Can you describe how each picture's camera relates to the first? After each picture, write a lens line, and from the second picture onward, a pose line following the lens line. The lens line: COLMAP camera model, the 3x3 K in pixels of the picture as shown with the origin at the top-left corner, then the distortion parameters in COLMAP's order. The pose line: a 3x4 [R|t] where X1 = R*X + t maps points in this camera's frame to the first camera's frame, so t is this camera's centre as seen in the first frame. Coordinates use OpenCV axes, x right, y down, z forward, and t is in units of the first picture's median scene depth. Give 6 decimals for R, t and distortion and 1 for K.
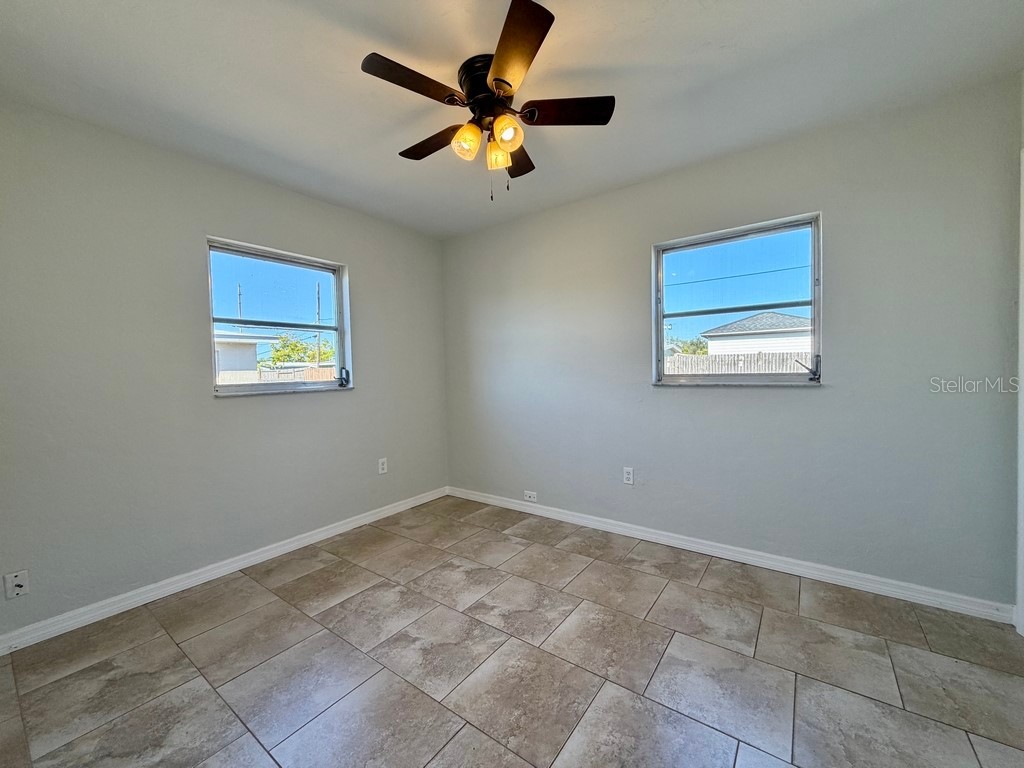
lens RADIAL K [[407.8, 0, 509.3], [0, 407.8, 383.3], [0, 0, 1]] dist [-0.000114, 0.000333]
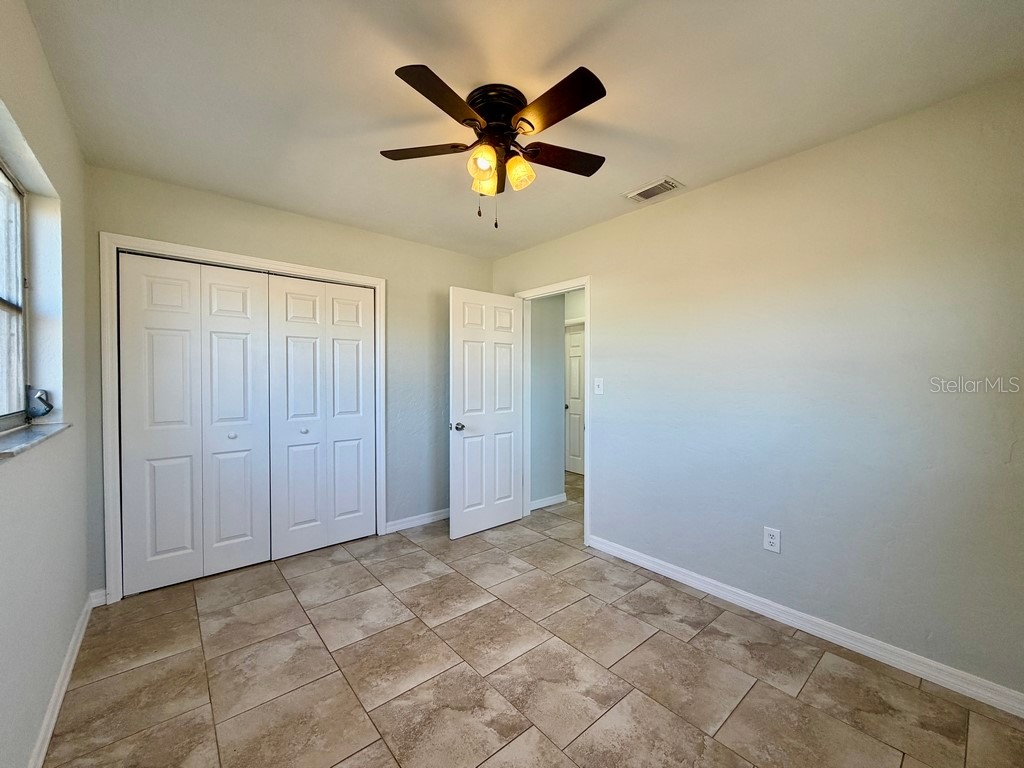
lens RADIAL K [[407.8, 0, 509.3], [0, 407.8, 383.3], [0, 0, 1]] dist [-0.000114, 0.000333]
pose [[-0.973384, 0.017367, 0.228523, -0.290006], [0.026625, 0.998942, 0.037491, -0.101044], [-0.227630, 0.042578, -0.972816, 1.941332]]
